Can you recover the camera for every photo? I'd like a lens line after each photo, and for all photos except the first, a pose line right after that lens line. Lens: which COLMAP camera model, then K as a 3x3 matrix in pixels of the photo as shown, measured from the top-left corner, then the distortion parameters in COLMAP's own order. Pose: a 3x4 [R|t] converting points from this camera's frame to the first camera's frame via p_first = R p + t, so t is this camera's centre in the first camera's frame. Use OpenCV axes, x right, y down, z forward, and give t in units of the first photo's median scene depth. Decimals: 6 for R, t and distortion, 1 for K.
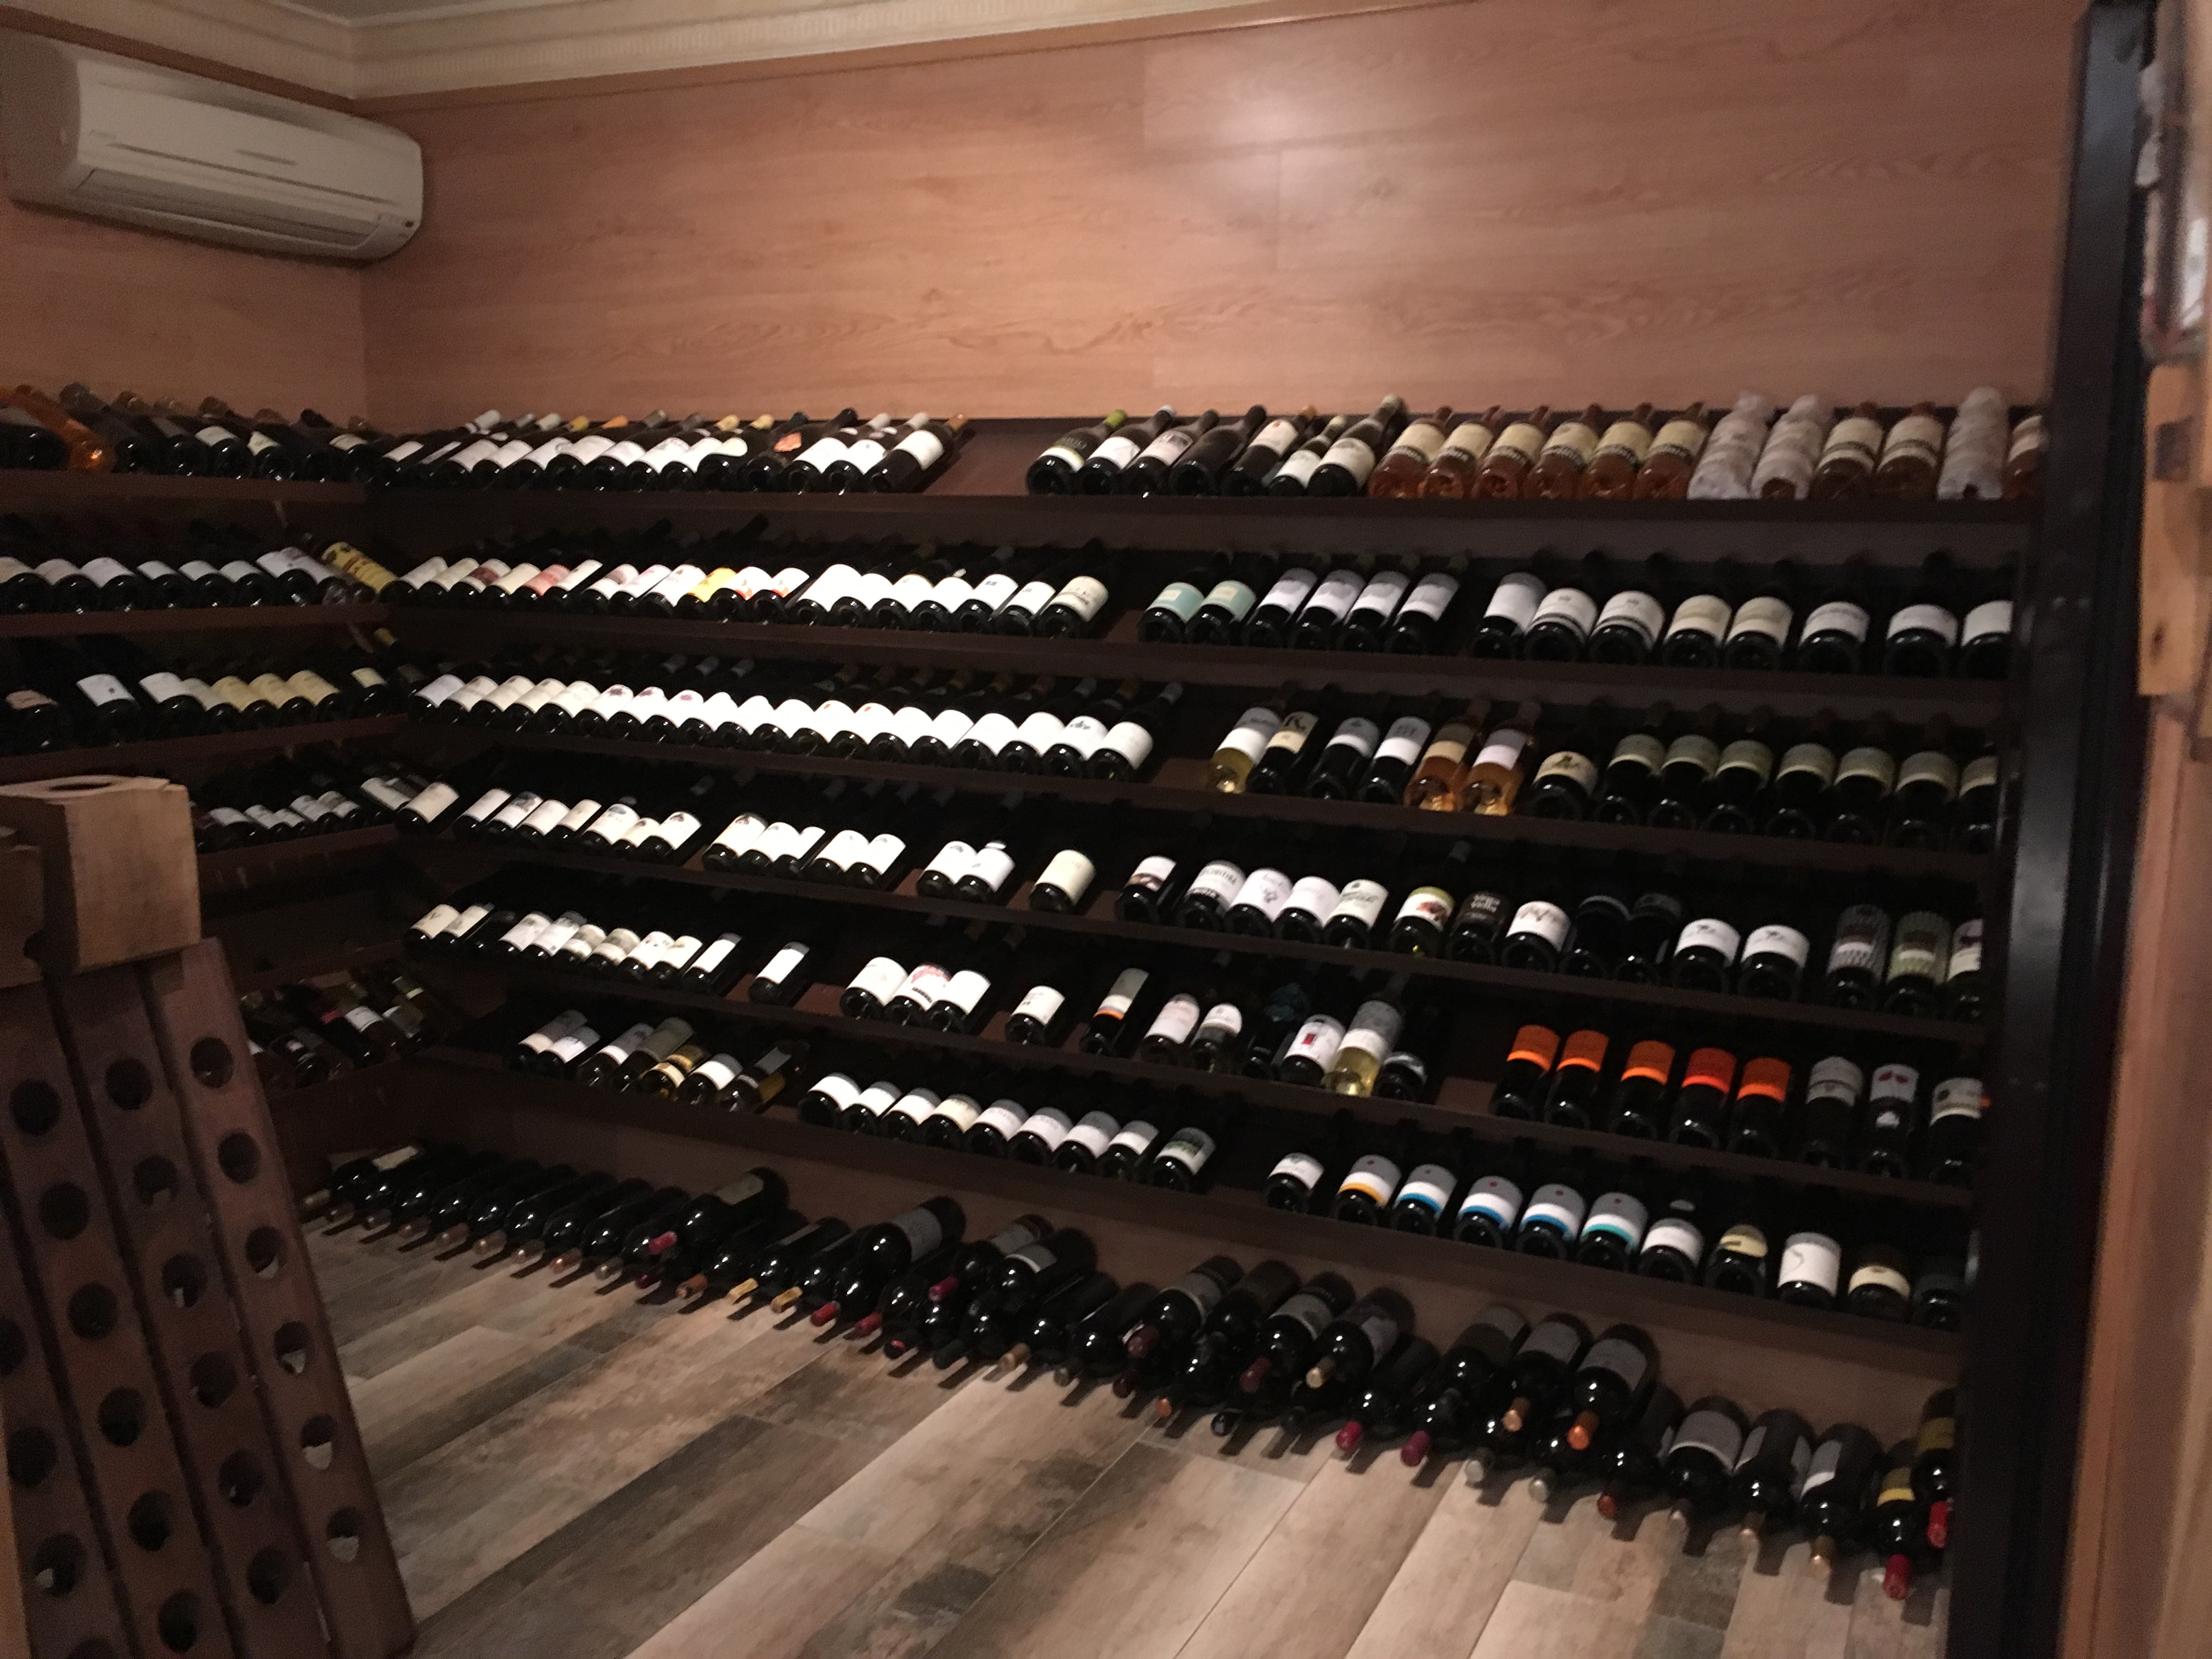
lens RADIAL K [[1872.3, 0, 1115.3], [0, 1872.3, 832.9], [0, 0, 1]] dist [0.077367, 0.001452]
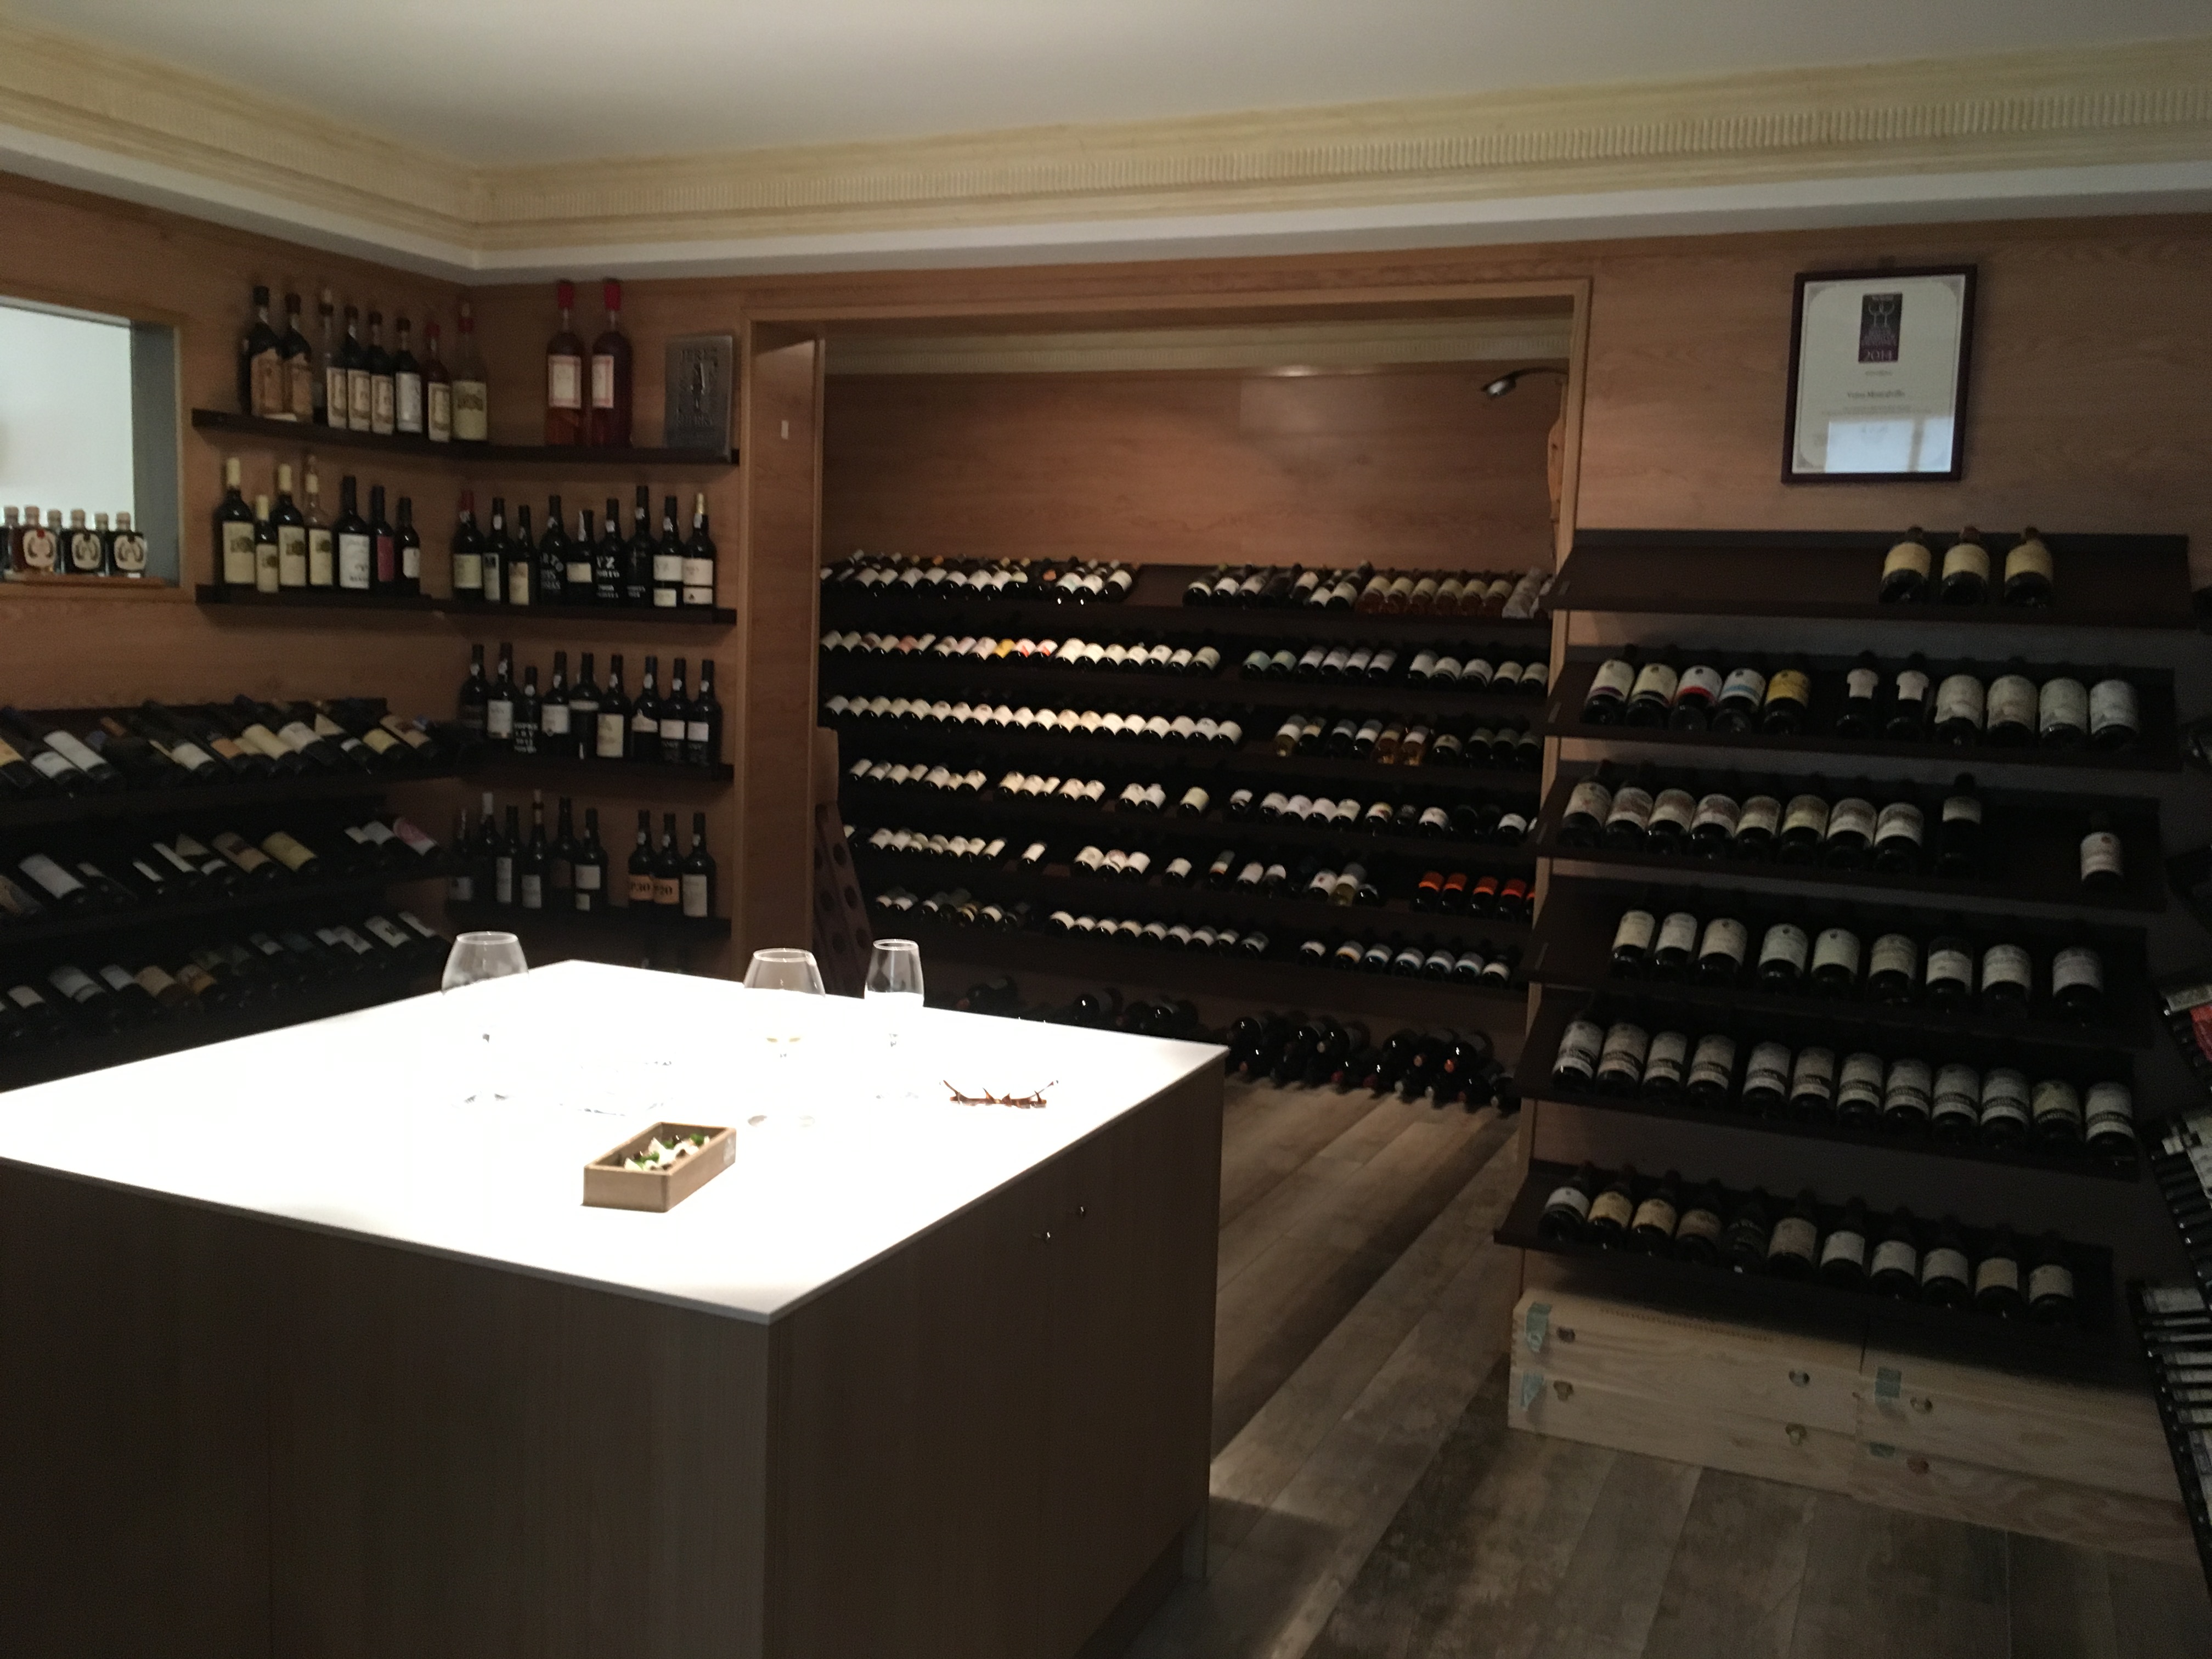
lens RADIAL K [[1872.3, 0, 1096.9], [0, 1872.3, 828.1], [0, 0, 1]] dist [0.077367, 0.001452]
pose [[0.999729, 0.017367, 0.015481, -0.163055], [-0.016718, 0.999014, -0.041132, 0.137870], [-0.016180, 0.040862, 0.999034, -0.970823]]
